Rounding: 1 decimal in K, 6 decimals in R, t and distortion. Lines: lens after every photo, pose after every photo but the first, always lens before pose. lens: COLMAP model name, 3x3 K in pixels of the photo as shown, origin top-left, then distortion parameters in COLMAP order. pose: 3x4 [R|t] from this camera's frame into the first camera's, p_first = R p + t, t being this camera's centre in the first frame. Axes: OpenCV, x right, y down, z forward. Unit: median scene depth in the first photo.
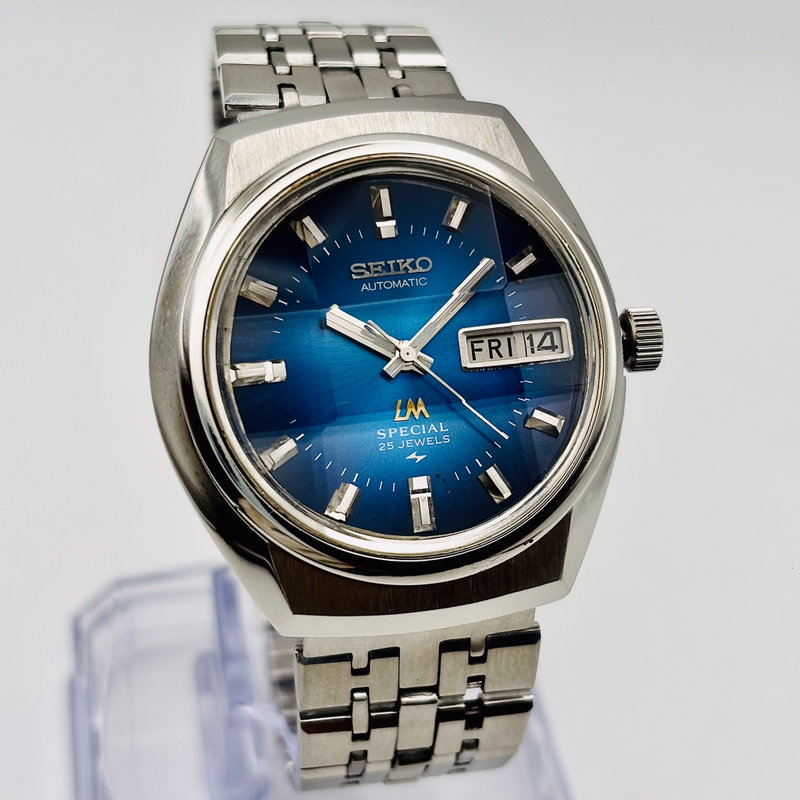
lens RADIAL K [[1699.6, 0, 400.0], [0, 1699.6, 400.0], [0, 0, 1]] dist [0.392403, -2.367864]
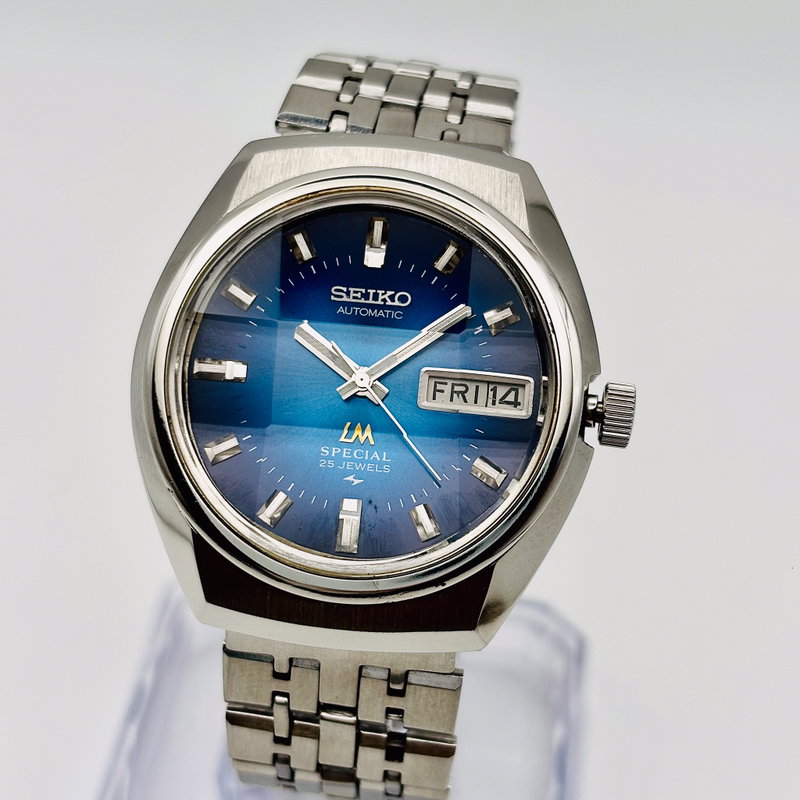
lens RADIAL K [[1699.6, 0, 400.0], [0, 1699.6, 400.0], [0, 0, 1]] dist [0.392403, -2.367864]
pose [[0.949016, 0.192853, -0.249351, 0.276117], [-0.200398, 0.979702, -0.004983, -0.014075], [0.243328, 0.054699, 0.968400, 0.006028]]
